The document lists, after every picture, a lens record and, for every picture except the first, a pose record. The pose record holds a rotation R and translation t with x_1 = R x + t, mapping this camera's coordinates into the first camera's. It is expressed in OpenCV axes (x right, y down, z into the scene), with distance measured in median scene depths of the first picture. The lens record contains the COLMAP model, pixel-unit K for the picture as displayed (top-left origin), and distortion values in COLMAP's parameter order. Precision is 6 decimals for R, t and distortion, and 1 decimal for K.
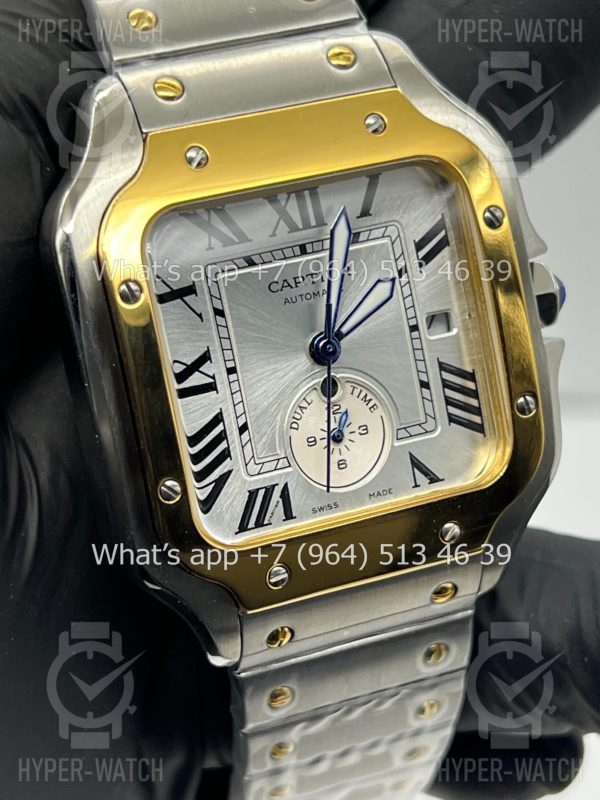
lens RADIAL K [[1845.7, 0, 300.0], [0, 1845.7, 400.0], [0, 0, 1]] dist [0.260008, -0.408407]
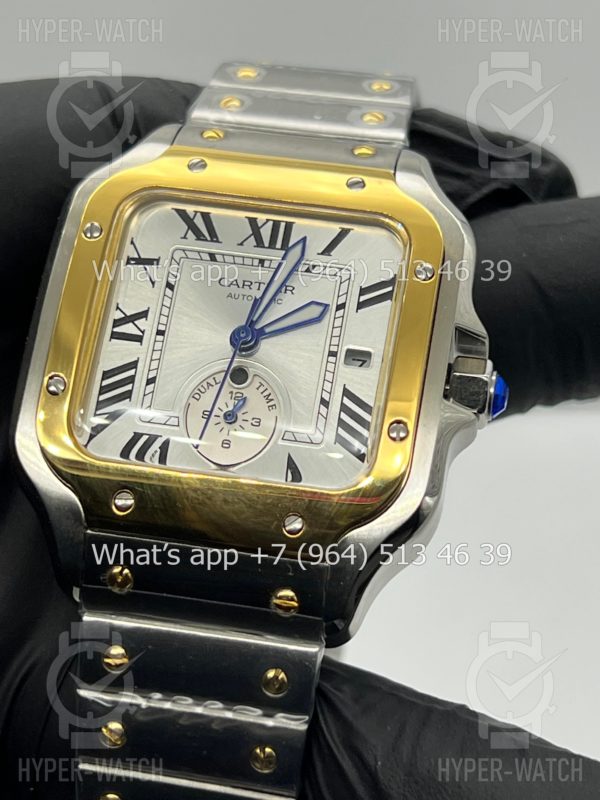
lens RADIAL K [[1845.7, 0, 300.0], [0, 1845.7, 400.0], [0, 0, 1]] dist [0.260008, -0.408407]
pose [[0.861289, 0.188591, -0.471821, 0.577618], [-0.375933, 0.861222, -0.342011, 0.374132], [0.341843, 0.471943, 0.812658, 0.112351]]
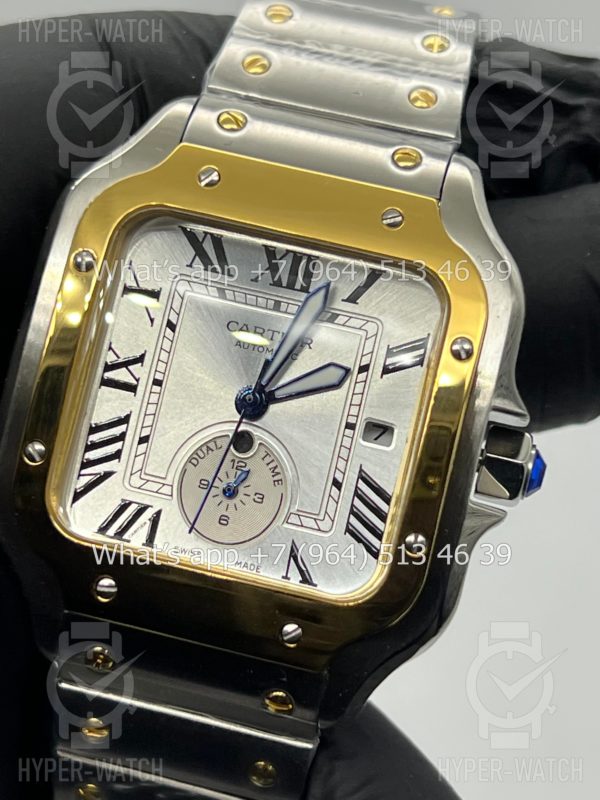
lens RADIAL K [[1845.7, 0, 300.0], [0, 1845.7, 400.0], [0, 0, 1]] dist [0.260008, -0.408407]
pose [[0.834811, 0.368036, -0.409438, 0.438147], [-0.439039, 0.893769, -0.091773, 0.050447], [0.332167, 0.256372, 0.907711, 0.107106]]
